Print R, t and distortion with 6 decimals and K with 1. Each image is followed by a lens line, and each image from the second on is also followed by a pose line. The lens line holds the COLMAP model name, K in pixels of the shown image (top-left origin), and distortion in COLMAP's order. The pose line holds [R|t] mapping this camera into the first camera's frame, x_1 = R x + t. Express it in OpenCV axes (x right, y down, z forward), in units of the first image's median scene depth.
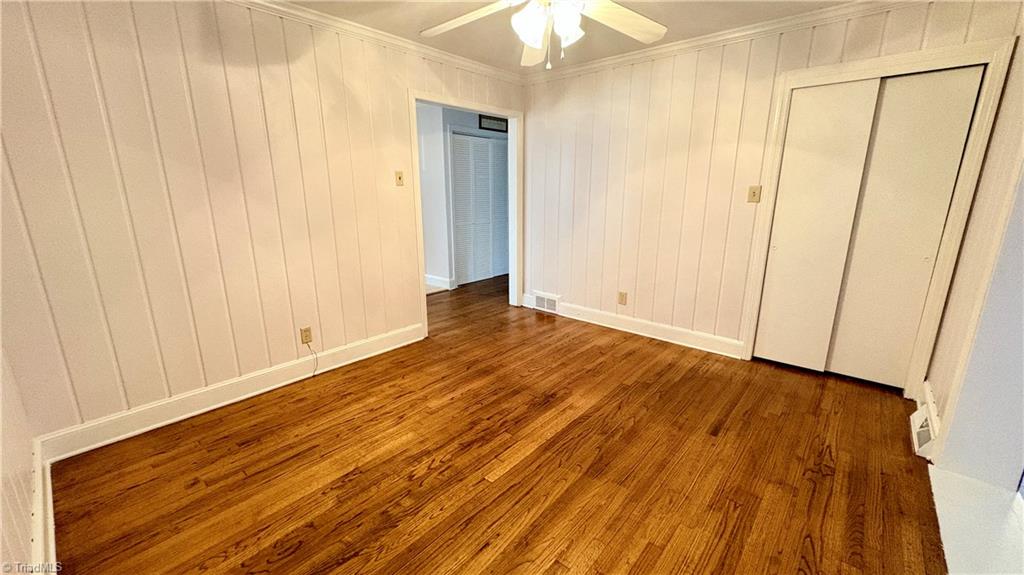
lens RADIAL K [[407.7, 0, 511.9], [0, 407.7, 287.4], [0, 0, 1]] dist [0.000581, 0.000445]
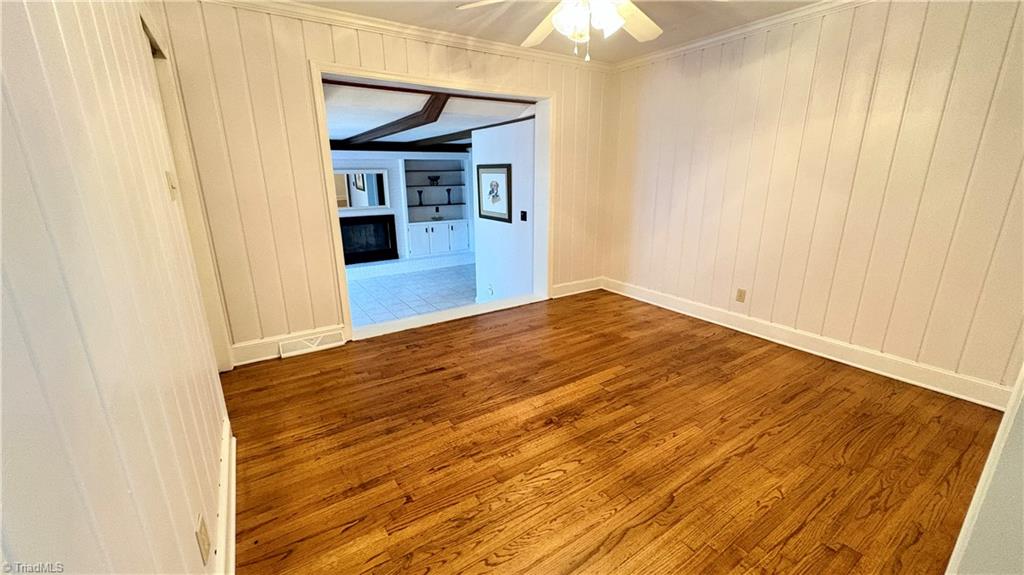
lens RADIAL K [[407.7, 0, 513.1], [0, 407.7, 289.0], [0, 0, 1]] dist [0.000581, 0.000445]
pose [[-0.963038, -0.066606, 0.261000, -0.032600], [0.071194, 0.871551, 0.485109, -0.435277], [-0.259786, 0.485760, -0.834595, 1.787678]]
